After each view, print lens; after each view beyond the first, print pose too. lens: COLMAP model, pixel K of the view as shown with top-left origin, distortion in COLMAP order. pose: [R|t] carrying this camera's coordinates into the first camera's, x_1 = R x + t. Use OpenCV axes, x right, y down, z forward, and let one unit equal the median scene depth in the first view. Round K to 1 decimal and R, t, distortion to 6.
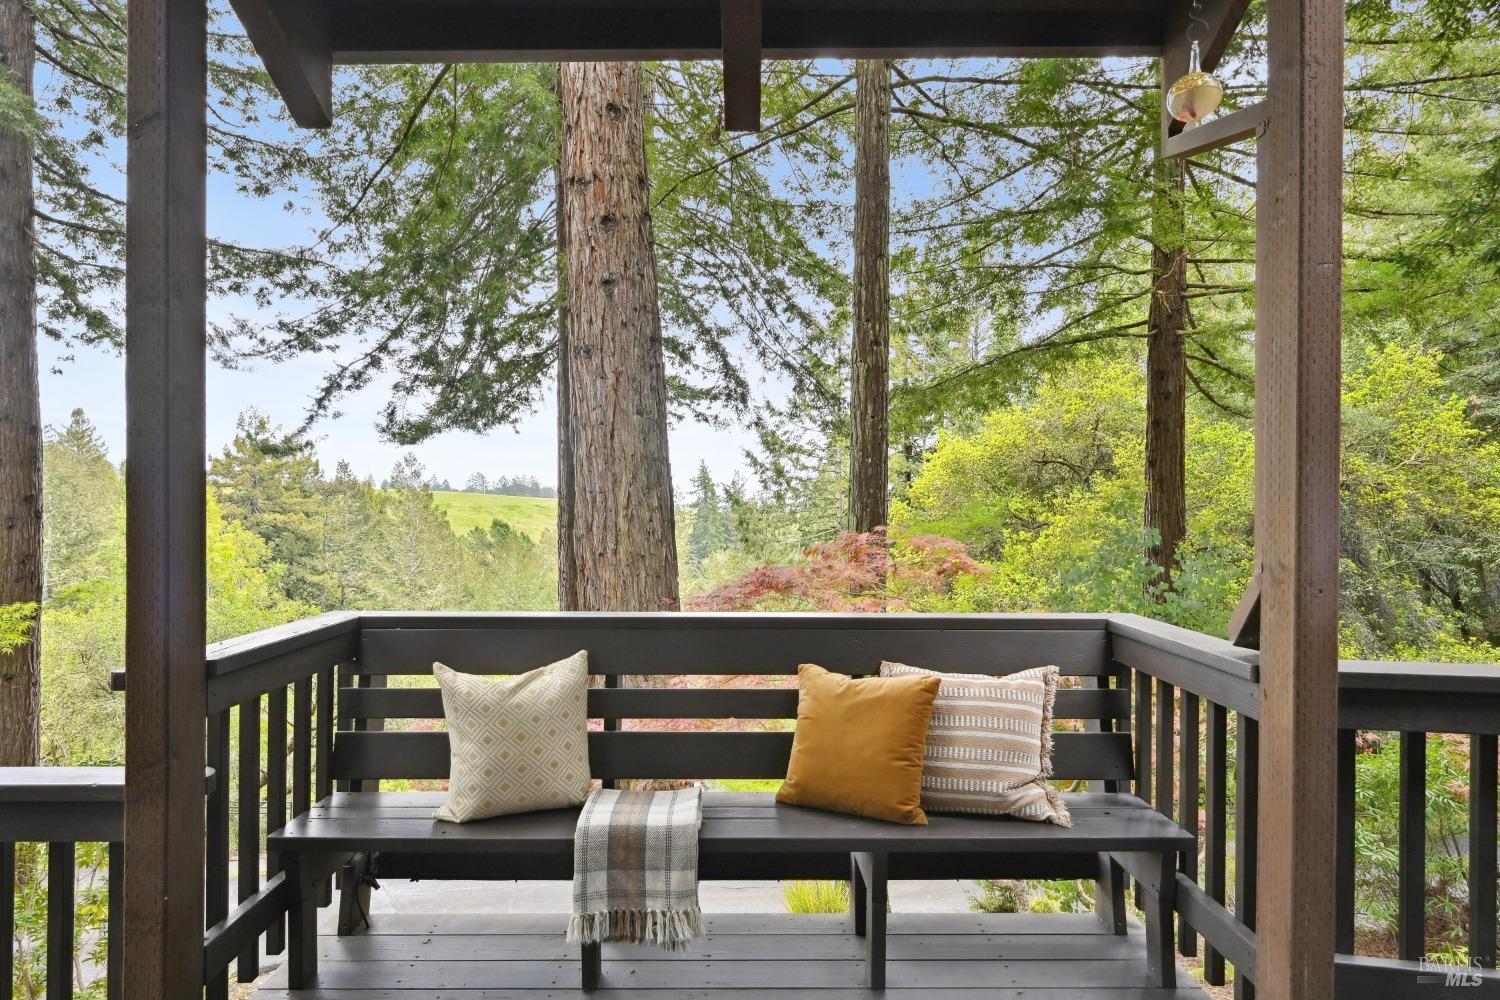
lens RADIAL K [[877.1, 0, 745.8], [0, 877.1, 497.9], [0, 0, 1]] dist [0.001909, -0.002012]
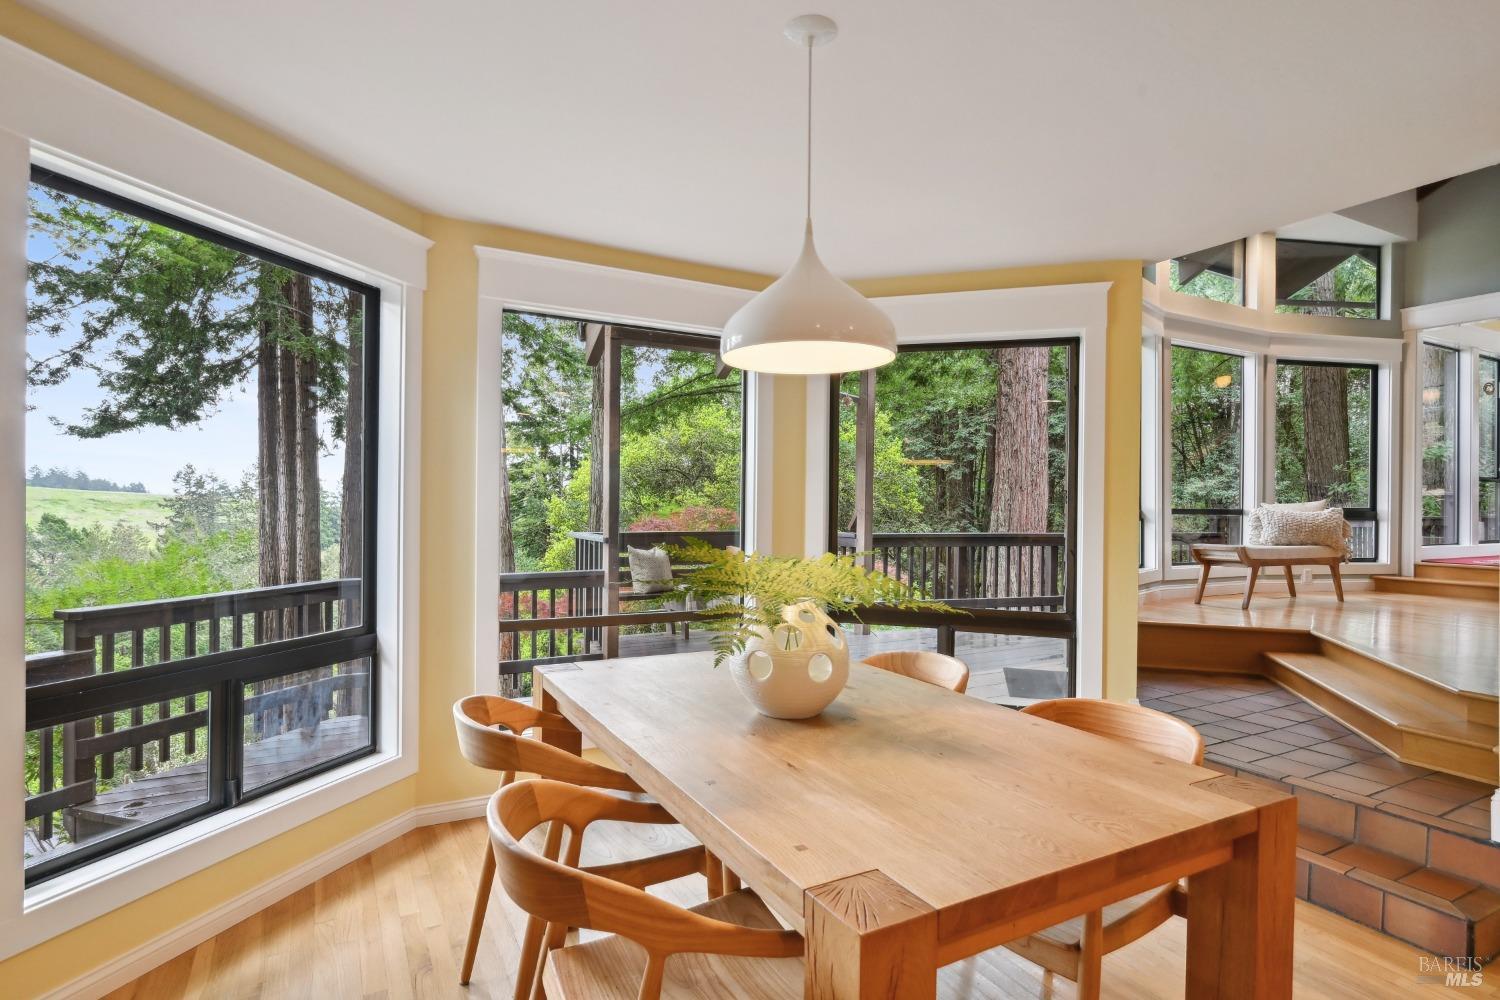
lens RADIAL K [[755.9, 0, 743.9], [0, 755.9, 515.5], [0, 0, 1]] dist [-0.001391, 0.000145]
pose [[0.886526, -0.003725, 0.462663, -0.144485], [-0.008740, 0.999654, 0.024794, 0.001217], [-0.462596, -0.026024, 0.886187, -0.178201]]
